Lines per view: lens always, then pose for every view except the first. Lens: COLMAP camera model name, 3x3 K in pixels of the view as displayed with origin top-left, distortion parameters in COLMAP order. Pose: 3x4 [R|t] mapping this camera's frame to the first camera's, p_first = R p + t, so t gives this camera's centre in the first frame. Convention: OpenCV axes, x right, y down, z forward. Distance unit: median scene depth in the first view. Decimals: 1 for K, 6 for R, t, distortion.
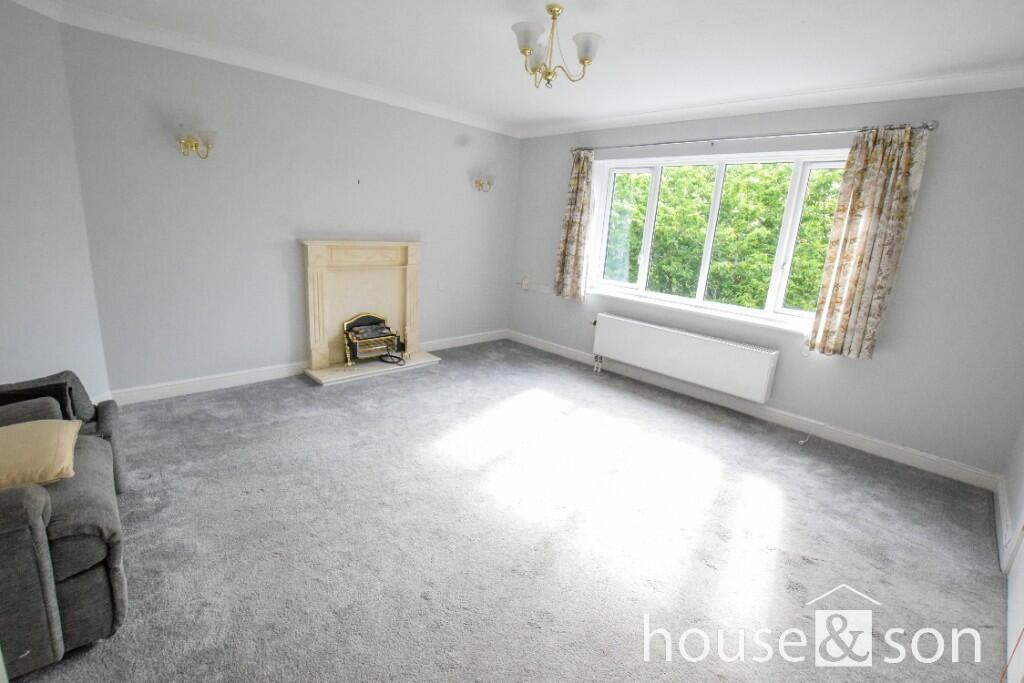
lens RADIAL K [[451.8, 0, 506.1], [0, 451.8, 337.5], [0, 0, 1]] dist [-0.030618, 0.000847]
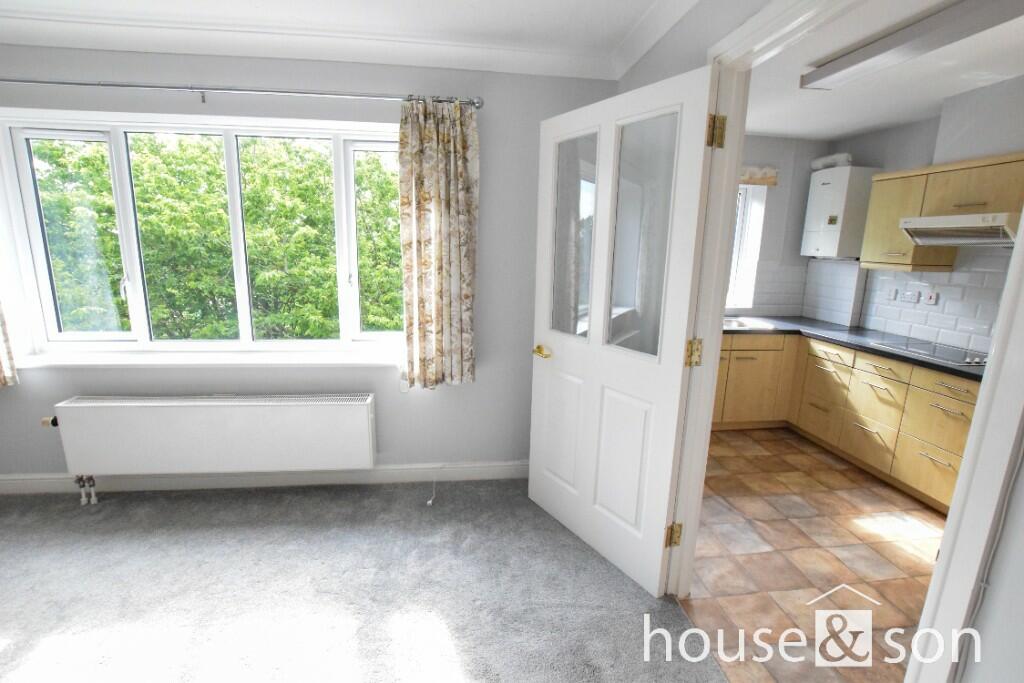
lens RADIAL K [[451.8, 0, 506.1], [0, 451.8, 337.5], [0, 0, 1]] dist [-0.030618, 0.000847]
pose [[0.603966, -0.211018, 0.768568, 0.216729], [0.208037, 0.972623, 0.103560, -0.107199], [-0.769380, 0.097344, 0.631331, 0.400656]]
